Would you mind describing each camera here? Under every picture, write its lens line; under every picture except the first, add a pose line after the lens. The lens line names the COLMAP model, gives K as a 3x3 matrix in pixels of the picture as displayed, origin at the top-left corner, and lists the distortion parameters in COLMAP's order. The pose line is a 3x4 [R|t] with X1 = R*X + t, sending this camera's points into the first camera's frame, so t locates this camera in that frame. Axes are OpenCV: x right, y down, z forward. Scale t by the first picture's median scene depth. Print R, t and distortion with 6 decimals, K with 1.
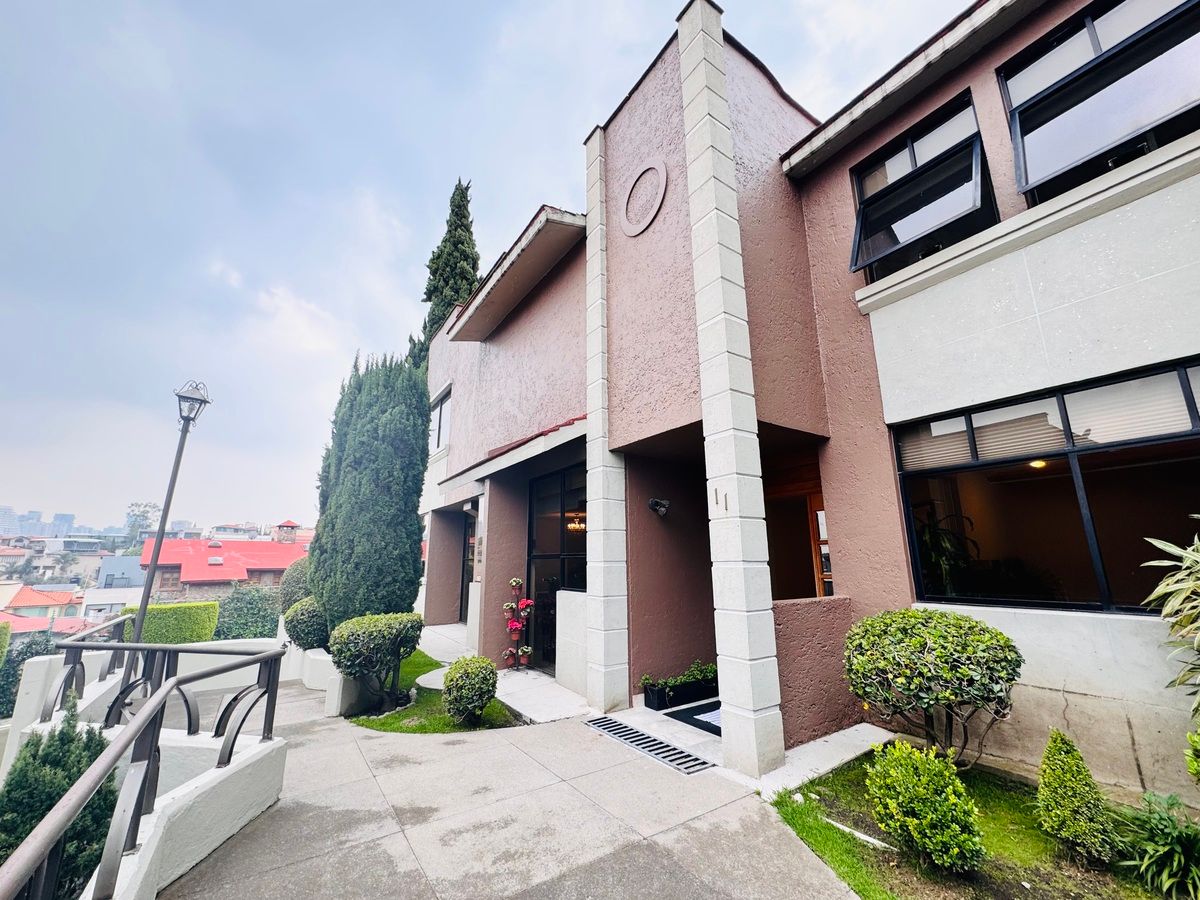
lens RADIAL K [[479.6, 0, 599.4], [0, 479.6, 451.3], [0, 0, 1]] dist [-0.001064, 0.000445]
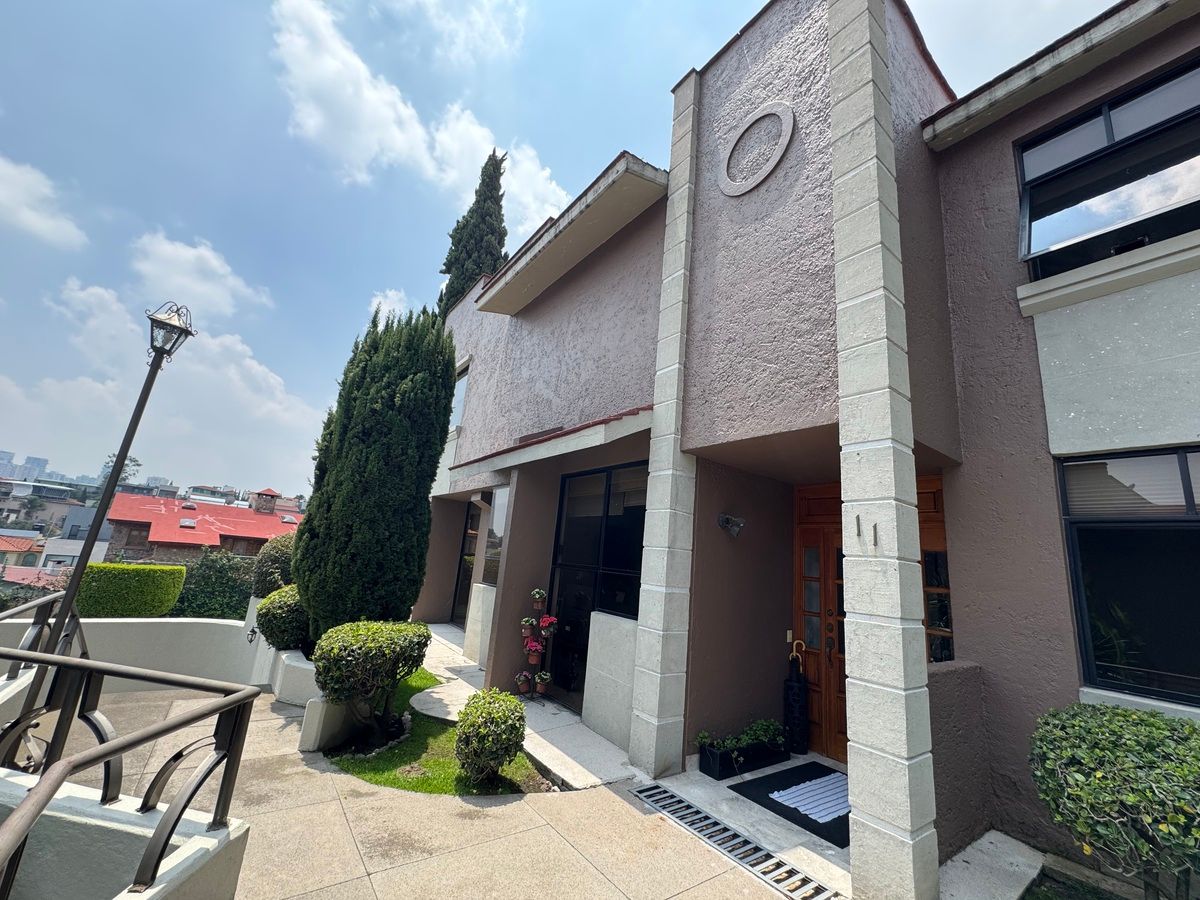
lens RADIAL K [[479.6, 0, 602.0], [0, 479.6, 451.3], [0, 0, 1]] dist [-0.001064, 0.000445]
pose [[0.994091, 0.105912, 0.023778, -0.137054], [-0.105846, 0.994374, -0.004031, 0.017143], [-0.024071, 0.001491, 0.999709, 0.187009]]
